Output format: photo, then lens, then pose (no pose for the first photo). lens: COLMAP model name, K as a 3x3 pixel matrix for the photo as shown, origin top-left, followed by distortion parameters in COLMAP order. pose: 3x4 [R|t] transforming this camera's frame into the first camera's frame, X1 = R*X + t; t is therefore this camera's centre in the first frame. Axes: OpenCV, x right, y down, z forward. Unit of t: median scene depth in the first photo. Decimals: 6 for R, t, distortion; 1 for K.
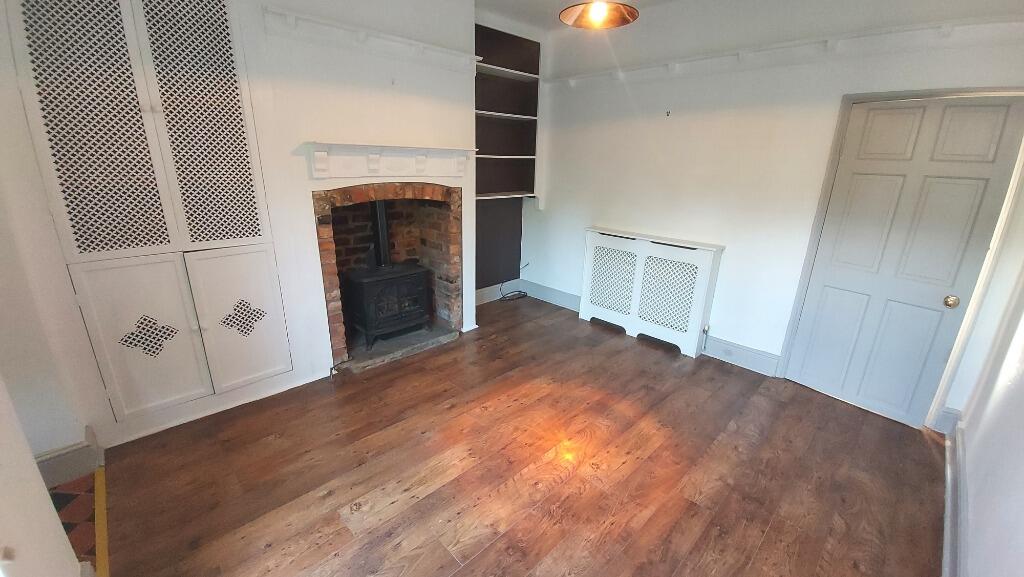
lens RADIAL K [[403.7, 0, 509.2], [0, 403.7, 286.7], [0, 0, 1]] dist [-0.000066, -0.009353]
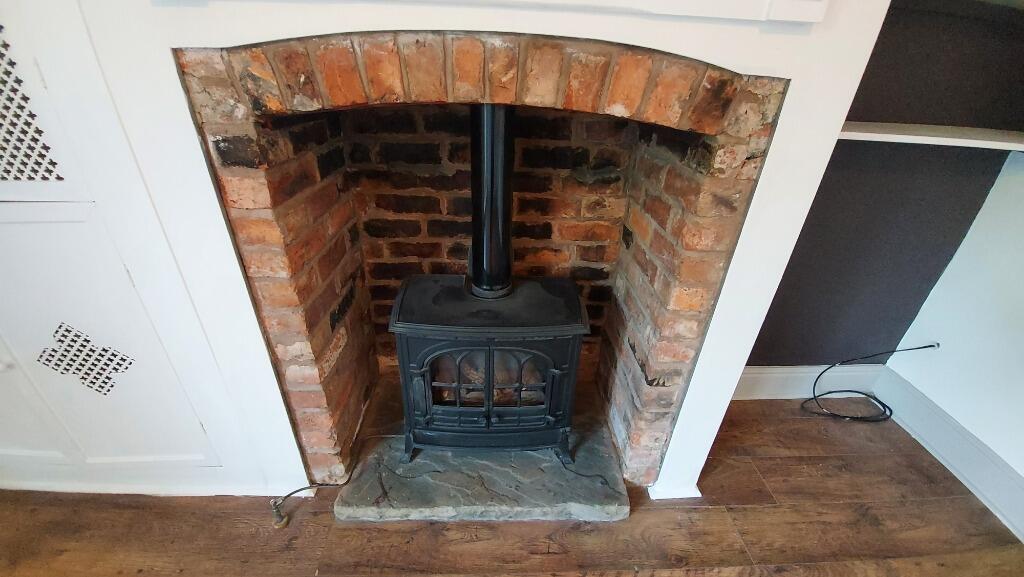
lens RADIAL K [[403.7, 0, 509.2], [0, 403.7, 286.7], [0, 0, 1]] dist [-0.000066, -0.009353]
pose [[0.742997, 0.328523, -0.583119, -0.061315], [-0.220613, 0.942766, 0.250043, -0.148289], [0.631890, -0.057138, 0.772949, 0.682400]]
